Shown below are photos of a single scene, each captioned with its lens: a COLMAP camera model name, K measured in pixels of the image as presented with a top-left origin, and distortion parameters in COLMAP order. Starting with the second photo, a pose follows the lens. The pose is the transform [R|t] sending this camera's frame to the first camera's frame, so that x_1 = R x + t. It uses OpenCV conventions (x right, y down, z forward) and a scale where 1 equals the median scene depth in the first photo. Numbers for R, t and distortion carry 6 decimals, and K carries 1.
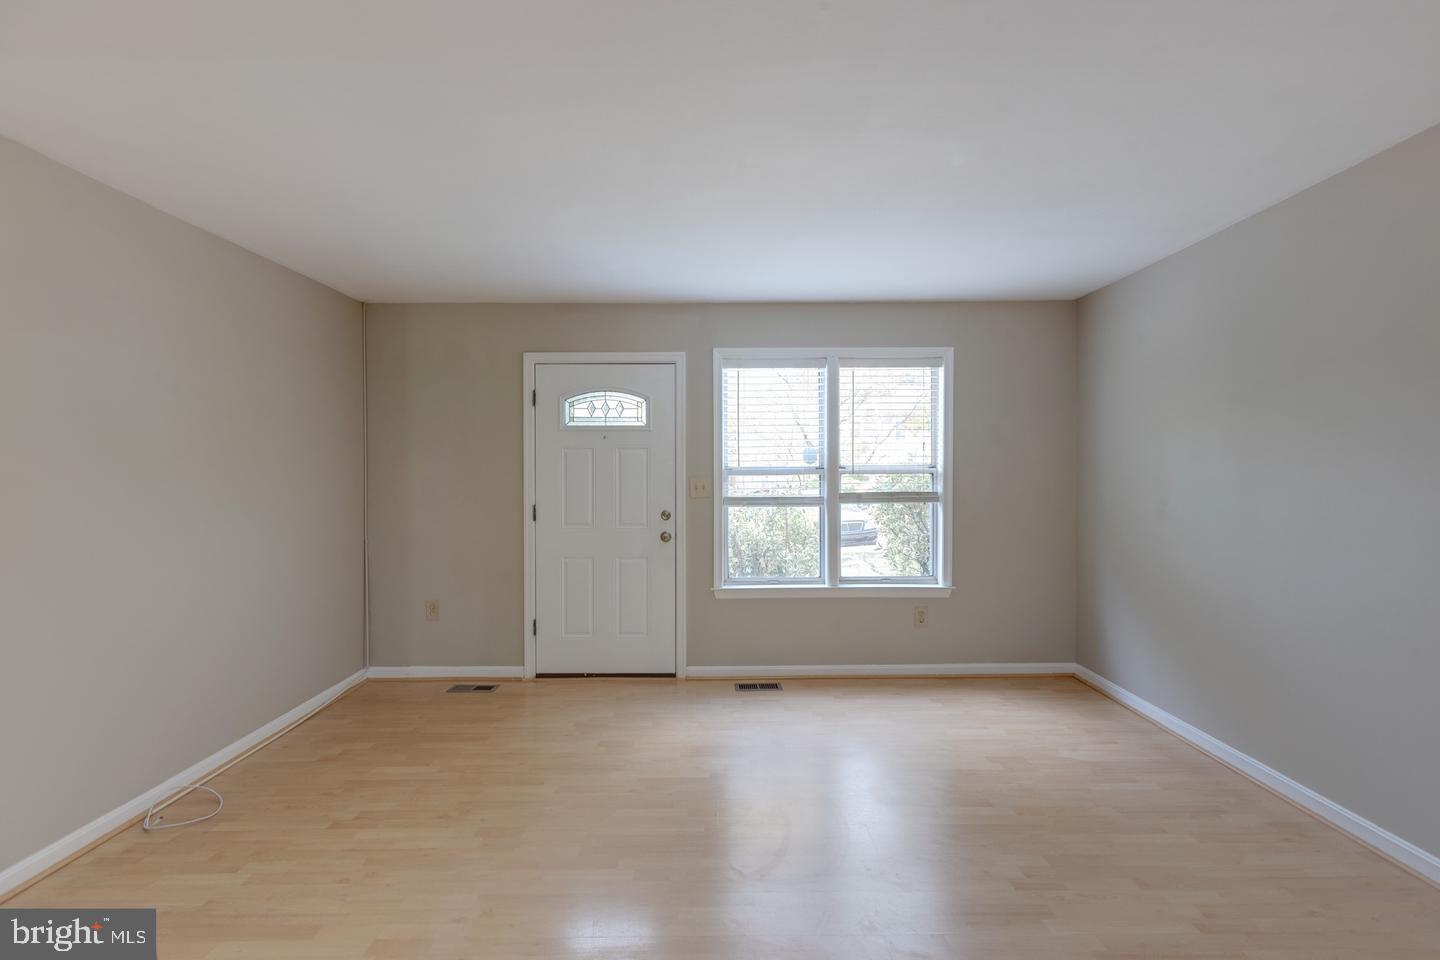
lens RADIAL K [[637.7, 0, 722.0], [0, 637.7, 477.3], [0, 0, 1]] dist [0.001667, 0.000430]
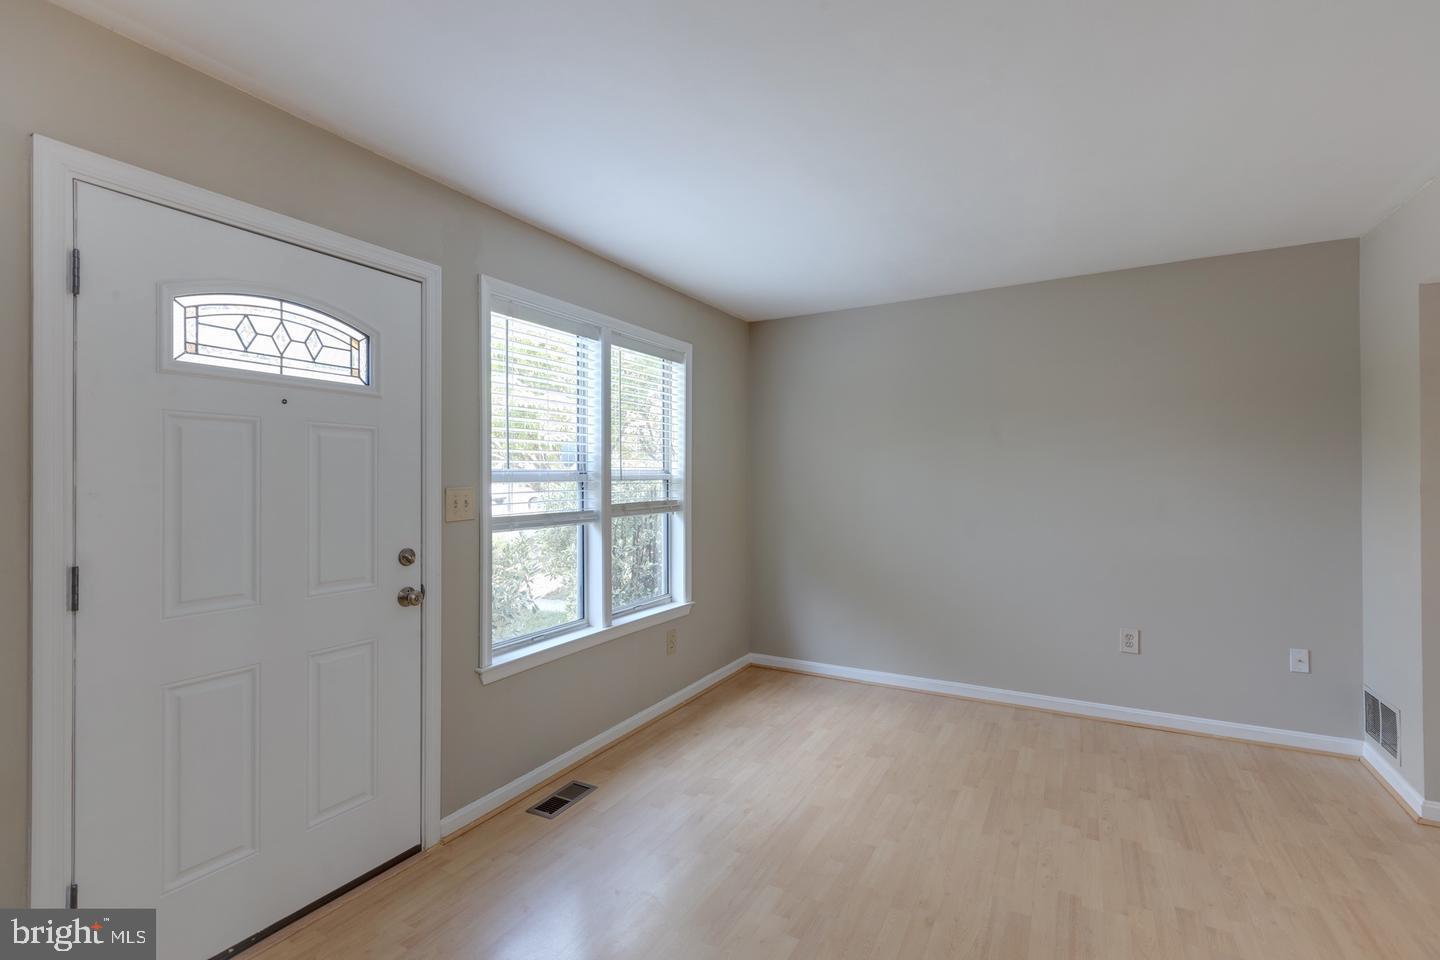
lens RADIAL K [[637.7, 0, 722.0], [0, 637.7, 477.3], [0, 0, 1]] dist [0.001667, 0.000430]
pose [[0.491973, 0.004287, 0.870600, -0.428128], [0.009998, 0.999894, -0.010573, 0.000422], [-0.870553, 0.013906, 0.491878, 0.501385]]
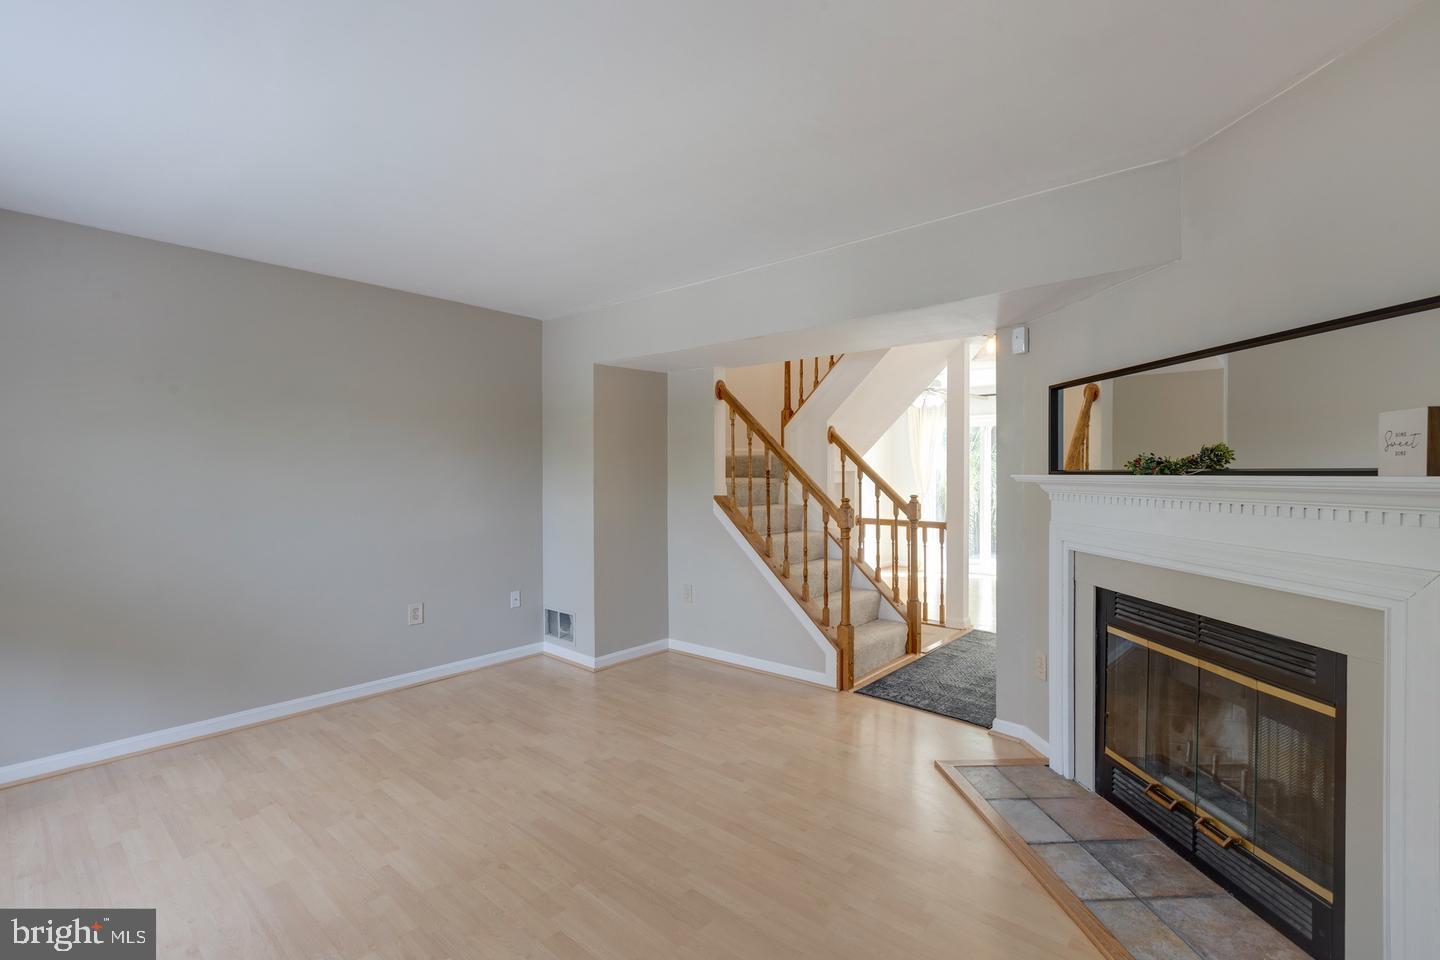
lens RADIAL K [[637.7, 0, 722.0], [0, 637.7, 477.3], [0, 0, 1]] dist [0.001667, 0.000430]
pose [[-0.757090, -0.002712, 0.653305, -0.427227], [0.005675, 0.999926, 0.010729, -0.005402], [-0.653286, 0.011830, -0.757019, 0.878558]]
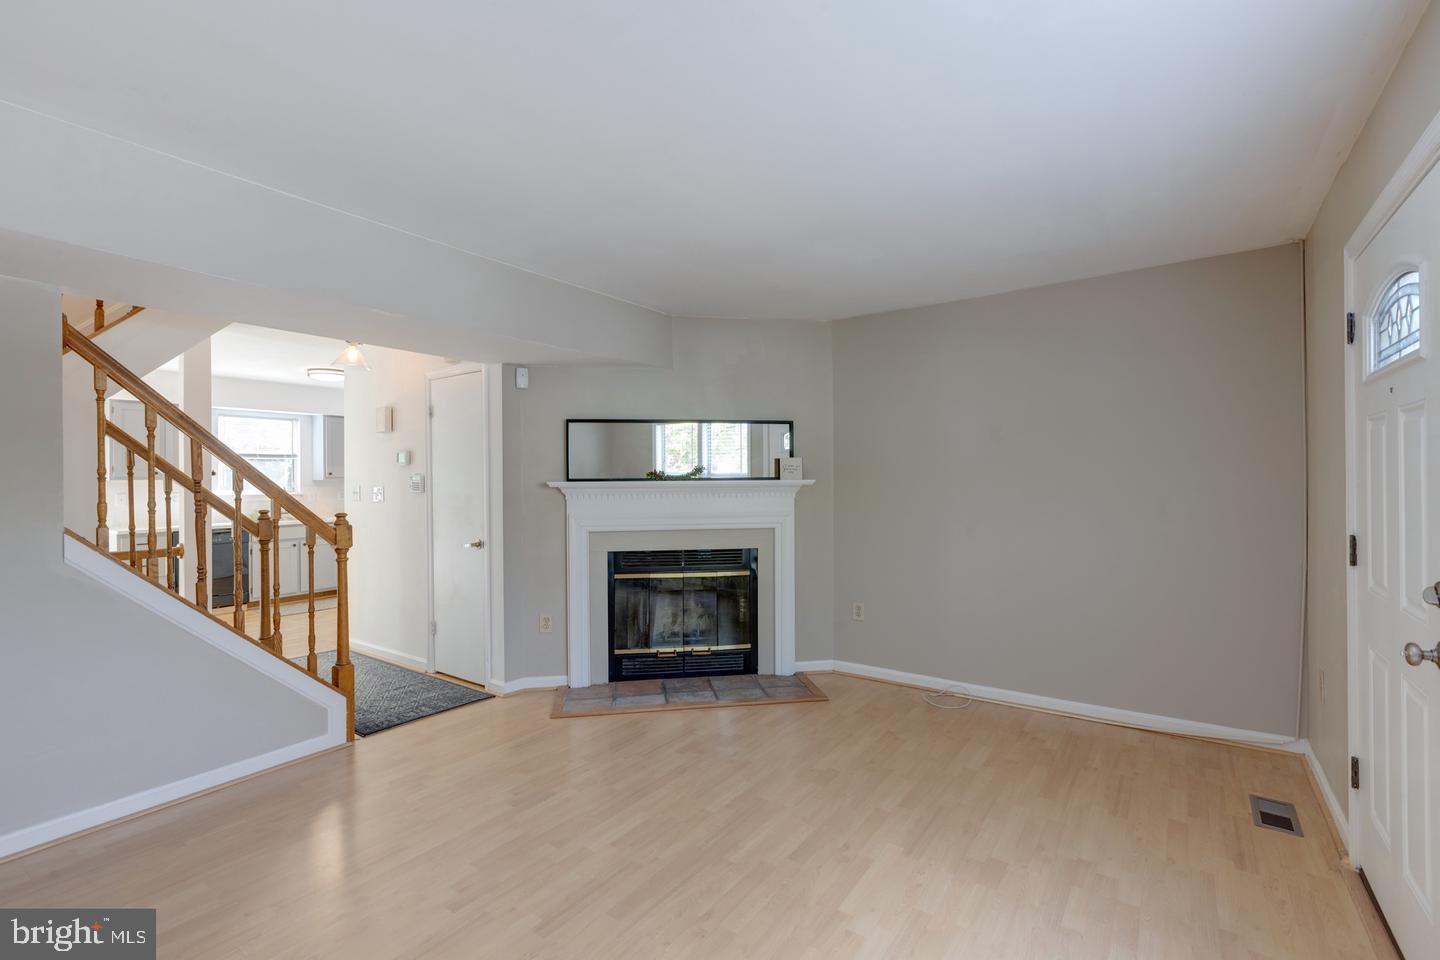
lens RADIAL K [[637.7, 0, 722.0], [0, 637.7, 477.3], [0, 0, 1]] dist [0.001667, 0.000430]
pose [[-0.583004, 0.004939, -0.812455, 0.425873], [0.004239, 0.999986, 0.003037, -0.007458], [0.812458, -0.001674, -0.583017, 0.887657]]
